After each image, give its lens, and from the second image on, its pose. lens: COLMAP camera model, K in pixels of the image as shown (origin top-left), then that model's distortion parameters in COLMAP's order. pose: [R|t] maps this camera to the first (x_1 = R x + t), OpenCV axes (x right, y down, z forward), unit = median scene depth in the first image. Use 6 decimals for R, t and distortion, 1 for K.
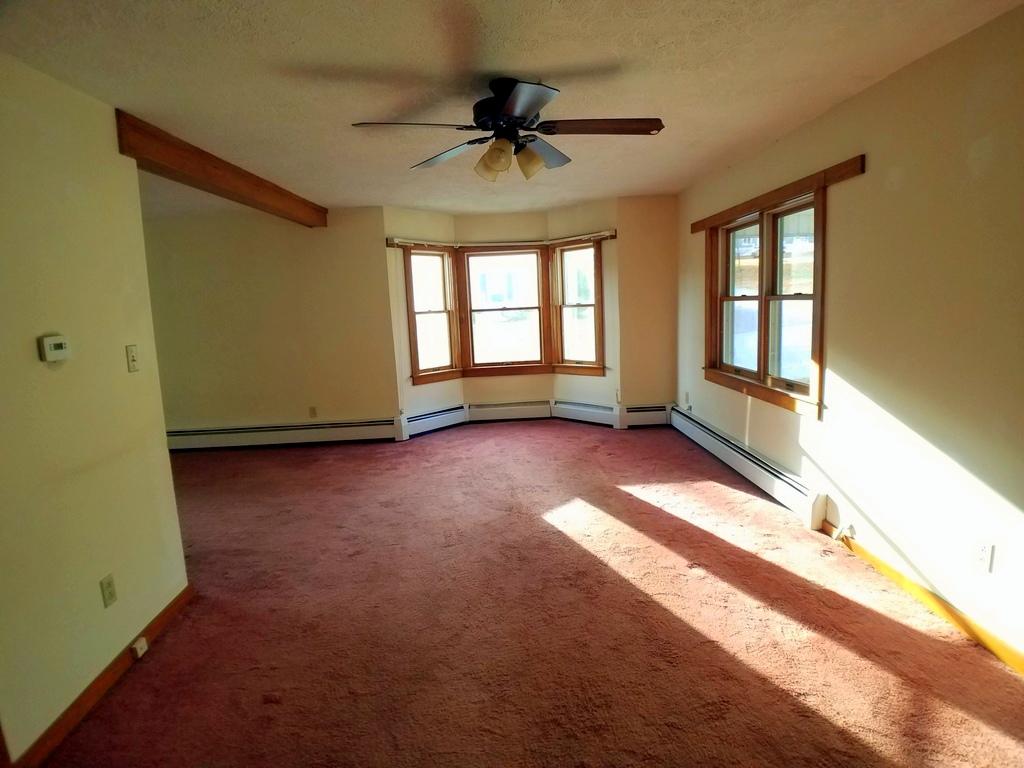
lens RADIAL K [[548.7, 0, 512.0], [0, 548.7, 384.0], [0, 0, 1]] dist [0.000940, -0.060594]
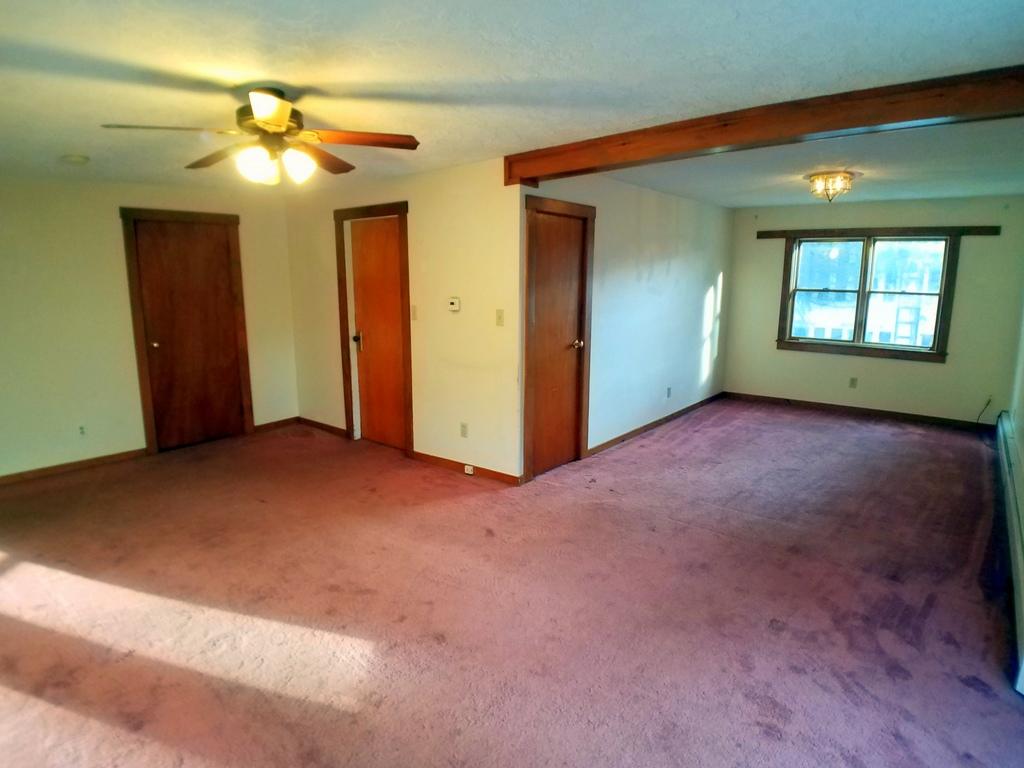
lens RADIAL K [[548.7, 0, 512.0], [0, 548.7, 384.0], [0, 0, 1]] dist [0.000940, -0.060594]
pose [[-0.660705, 0.175816, -0.729766, 0.527320], [-0.080864, 0.949856, 0.302052, -0.367243], [0.746278, 0.258579, -0.613357, 2.143526]]
